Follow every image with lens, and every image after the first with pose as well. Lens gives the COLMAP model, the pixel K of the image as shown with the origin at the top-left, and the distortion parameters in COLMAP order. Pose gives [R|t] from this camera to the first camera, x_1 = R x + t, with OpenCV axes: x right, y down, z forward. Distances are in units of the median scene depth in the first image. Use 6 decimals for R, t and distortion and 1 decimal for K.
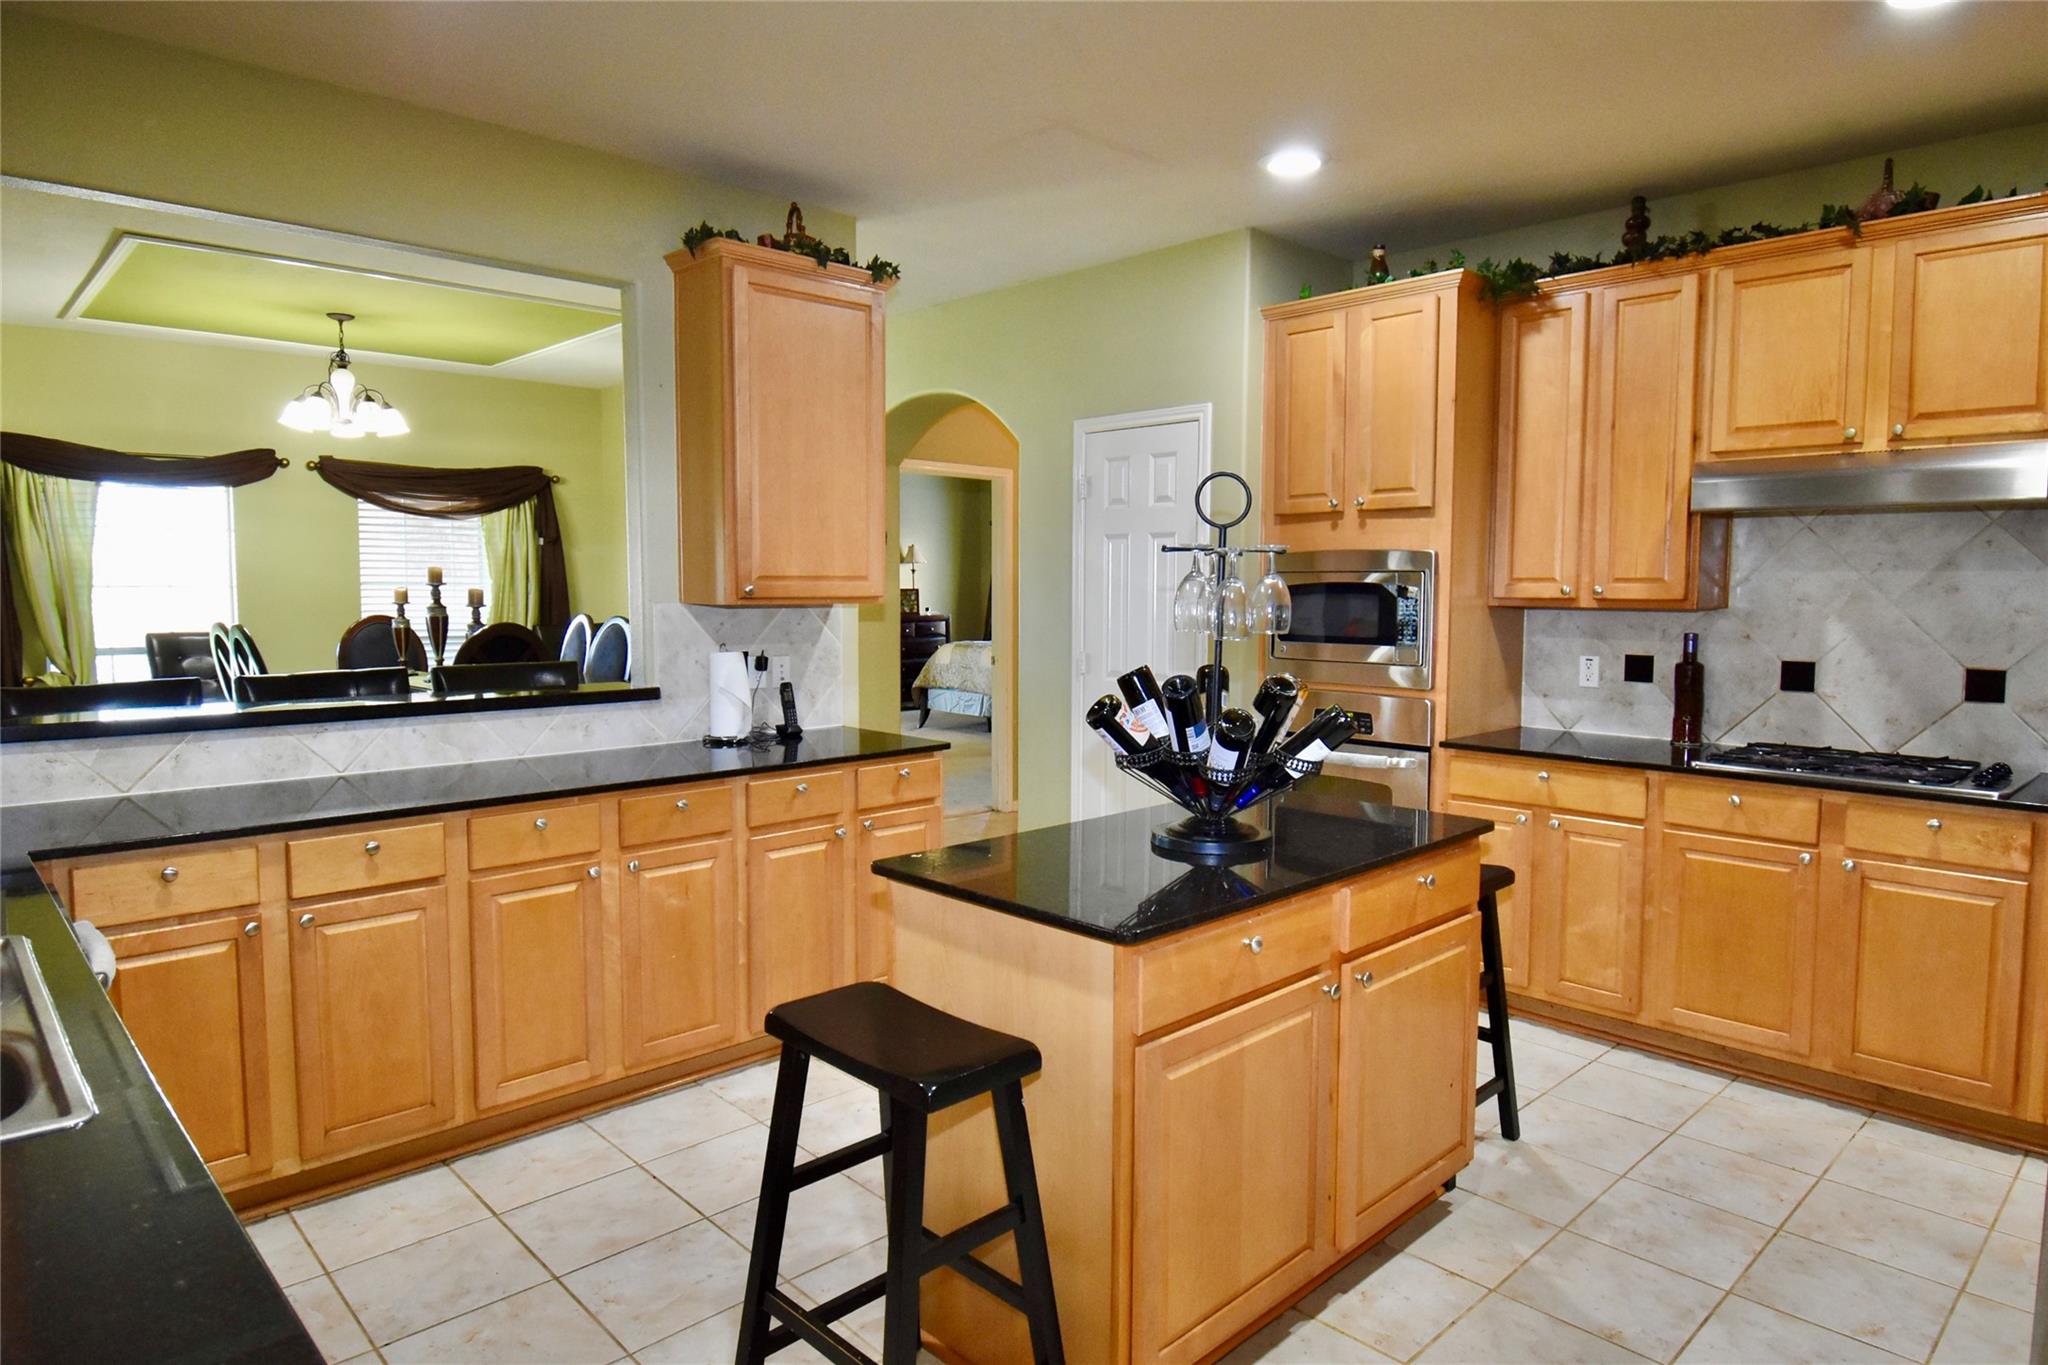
lens RADIAL K [[1213.7, 0, 1011.7], [0, 1213.7, 662.2], [0, 0, 1]] dist [-0.002089, -0.001015]
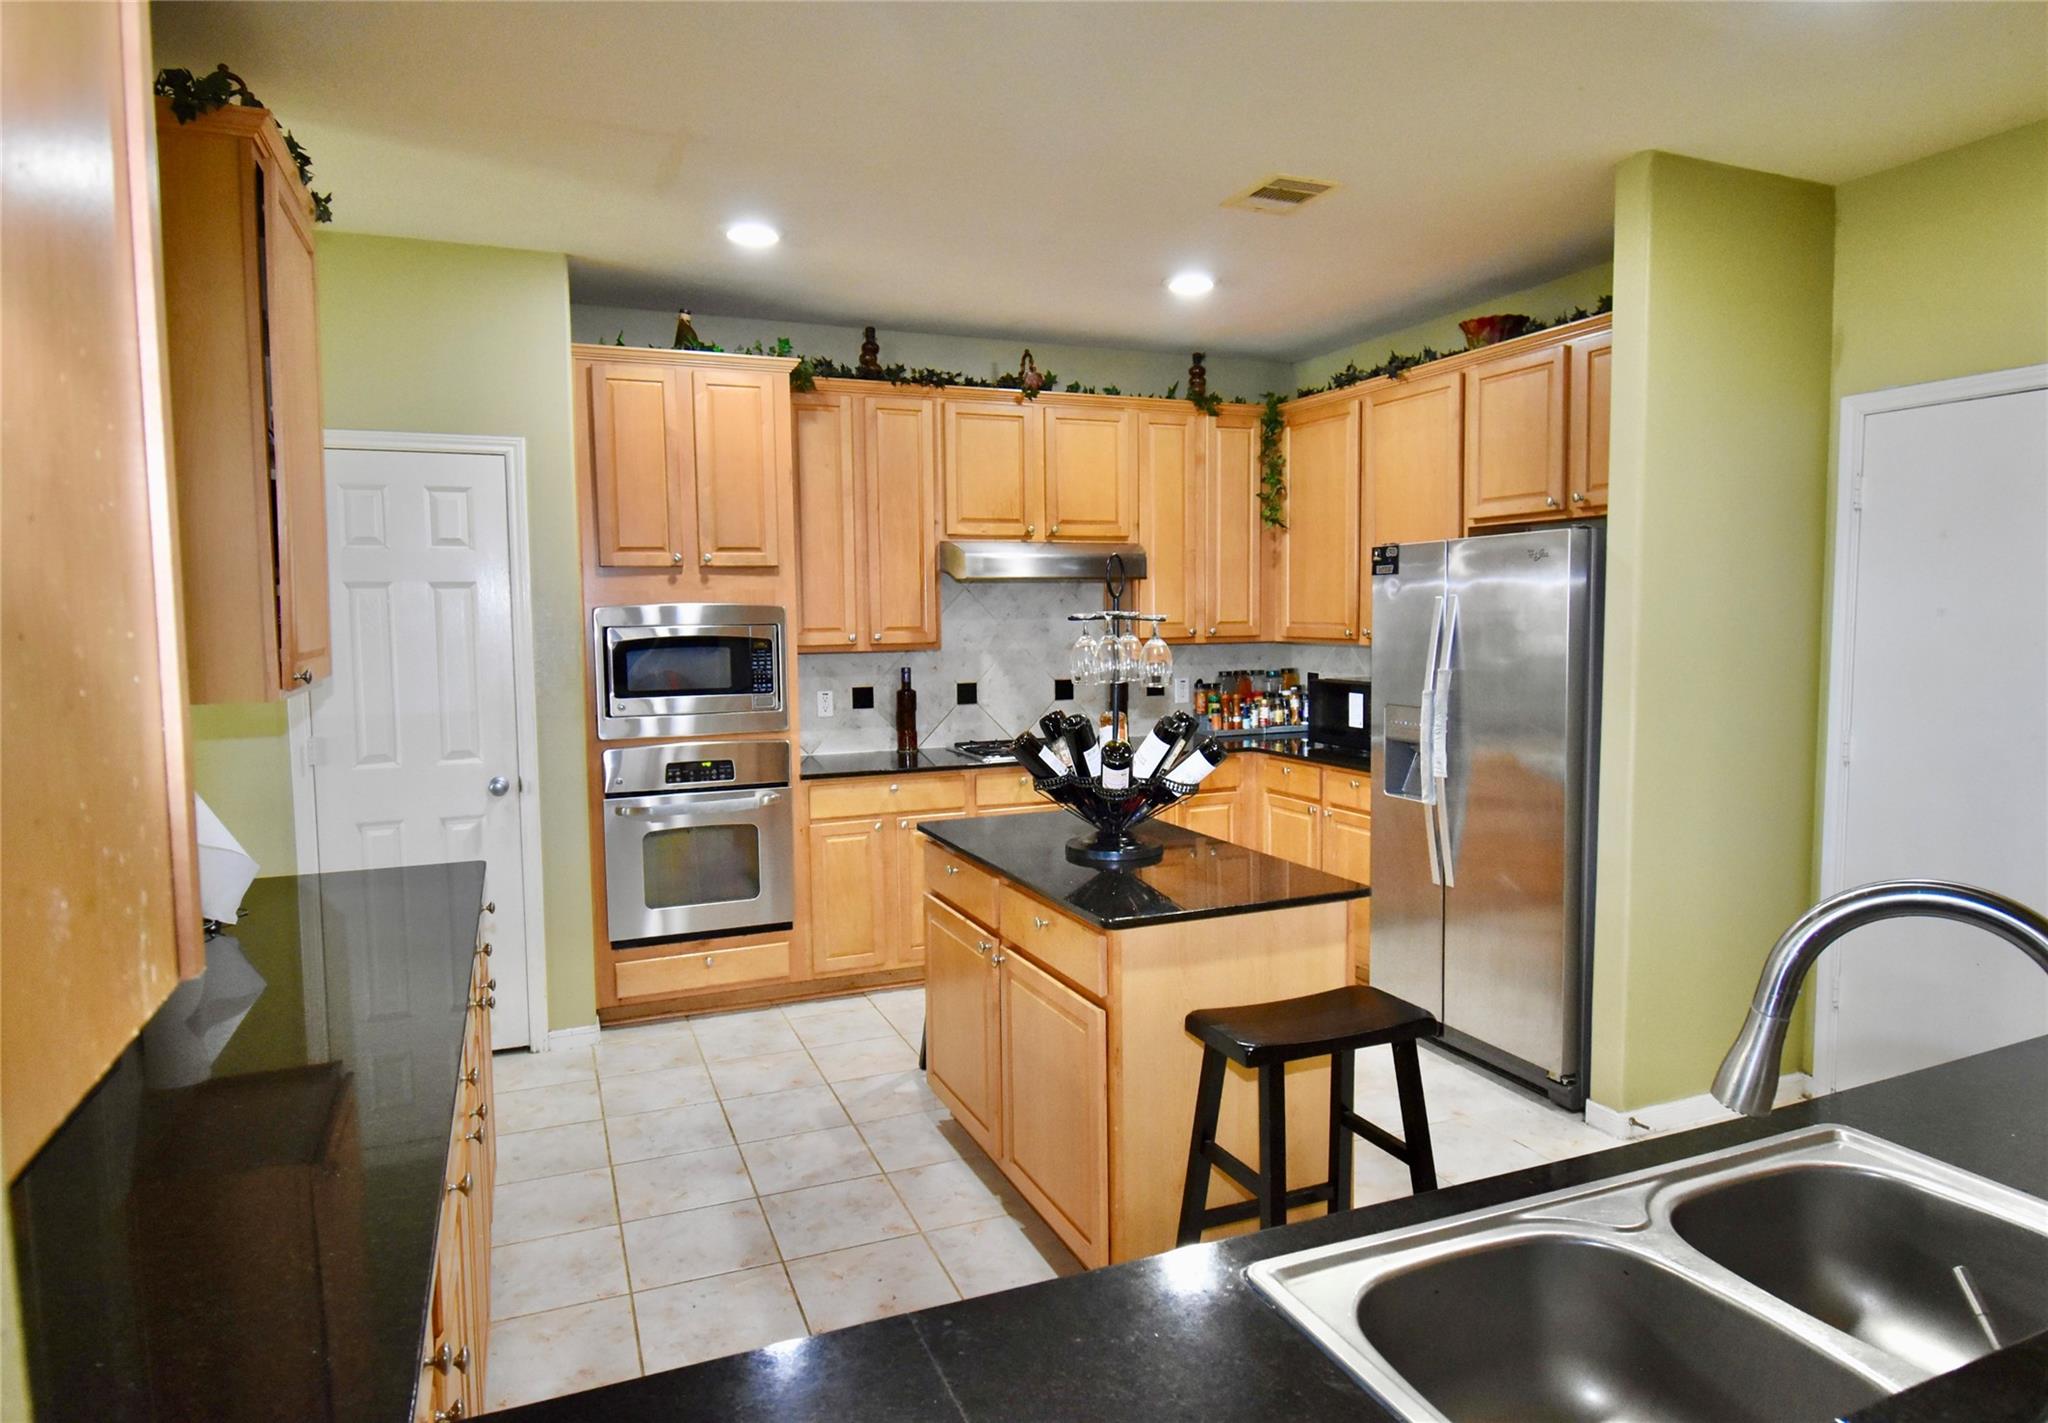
lens RADIAL K [[1242.3, 0, 1027.1], [0, 1242.3, 701.0], [0, 0, 1]] dist [0.029259, -0.000342]
pose [[0.364930, -0.072665, 0.928195, -0.654721], [0.079324, 0.995751, 0.046767, -0.040566], [-0.927650, 0.056561, 0.369144, 0.380552]]
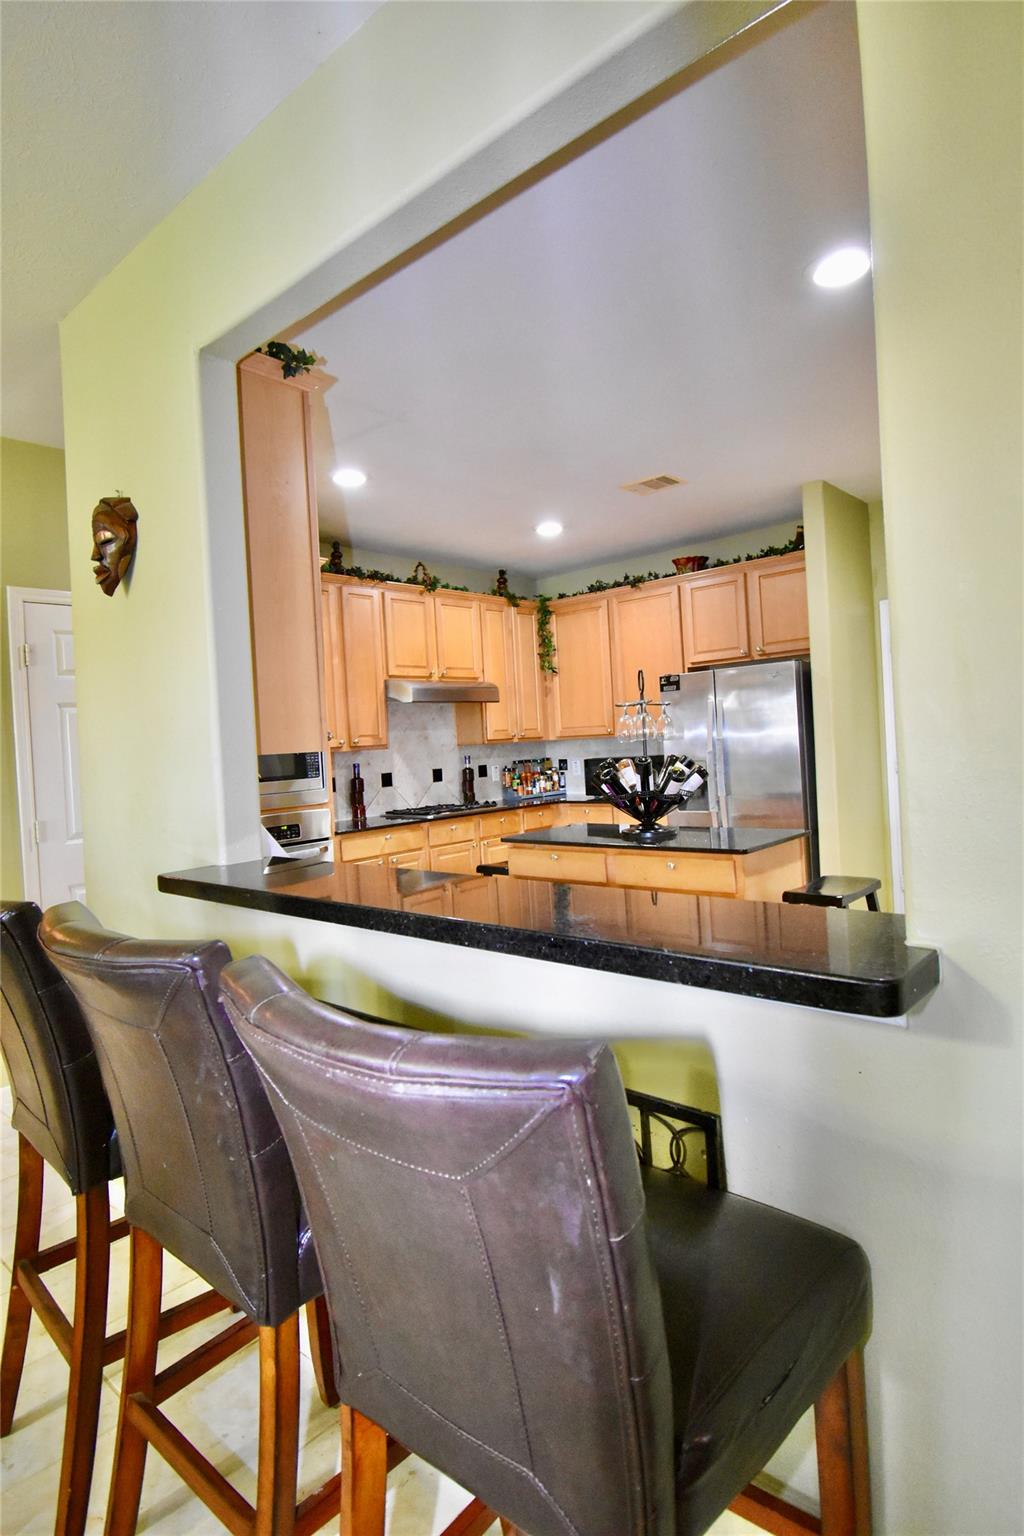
lens RADIAL K [[835.8, 0, 504.2], [0, 835.8, 752.5], [0, 0, 1]] dist [0.000163, -0.000122]
pose [[-0.065962, -0.007215, 0.997796, -0.834567], [0.128195, 0.991626, 0.015645, -0.032414], [-0.989553, 0.128944, -0.064485, 0.846868]]
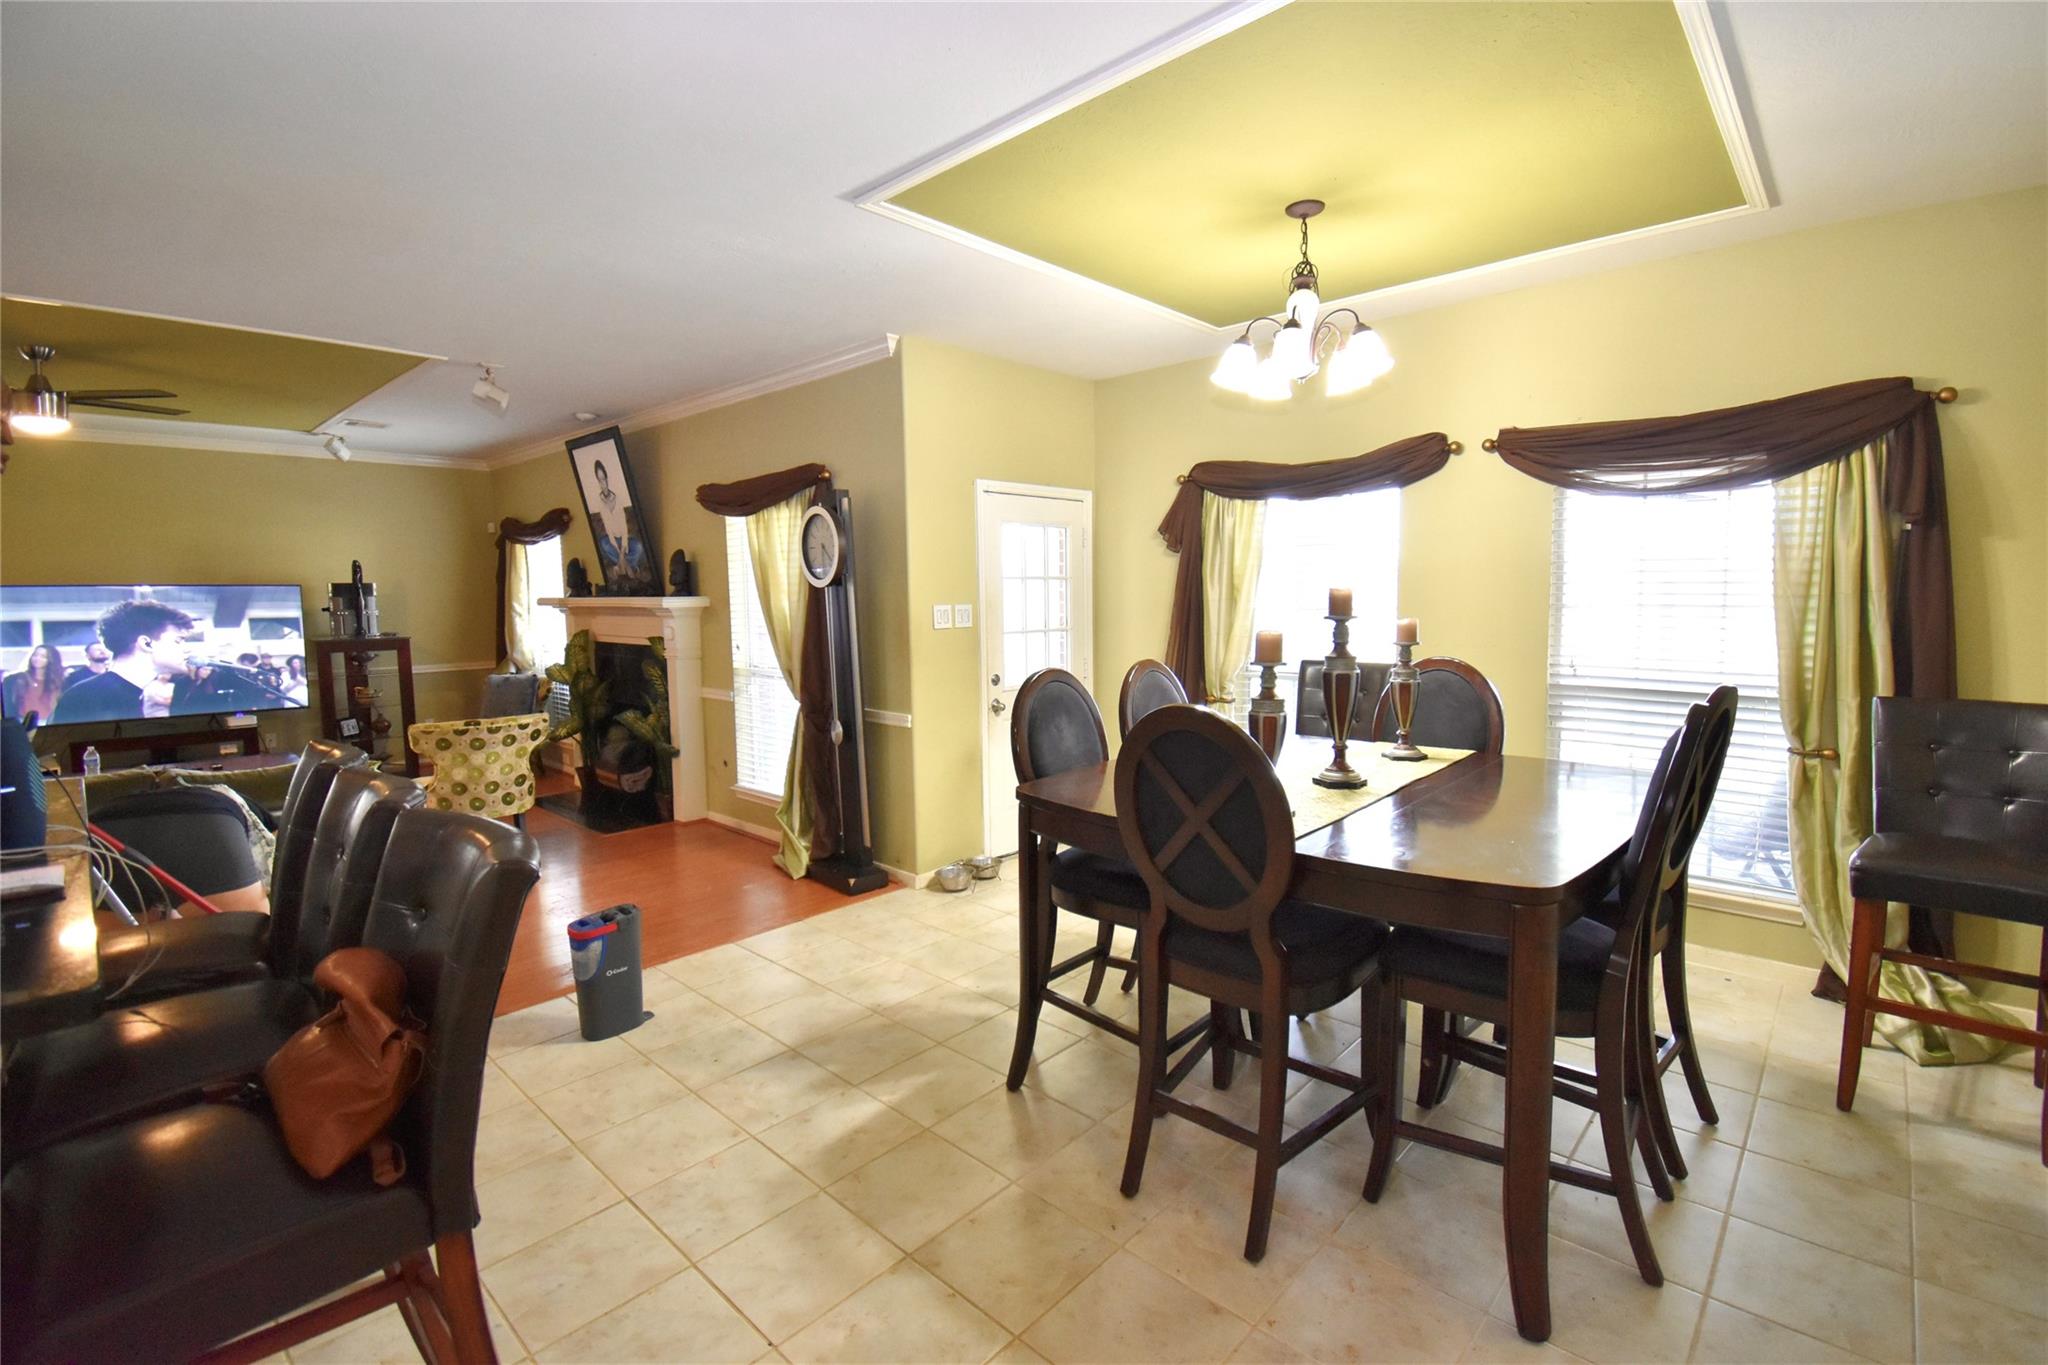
lens RADIAL K [[909.3, 0, 1028.1], [0, 909.3, 668.4], [0, 0, 1]] dist [-0.001342, -0.000518]
pose [[0.065517, 0.080938, -0.994563, -0.076348], [-0.059726, 0.995236, 0.077059, -0.098407], [0.996062, 0.054352, 0.070039, 1.249467]]
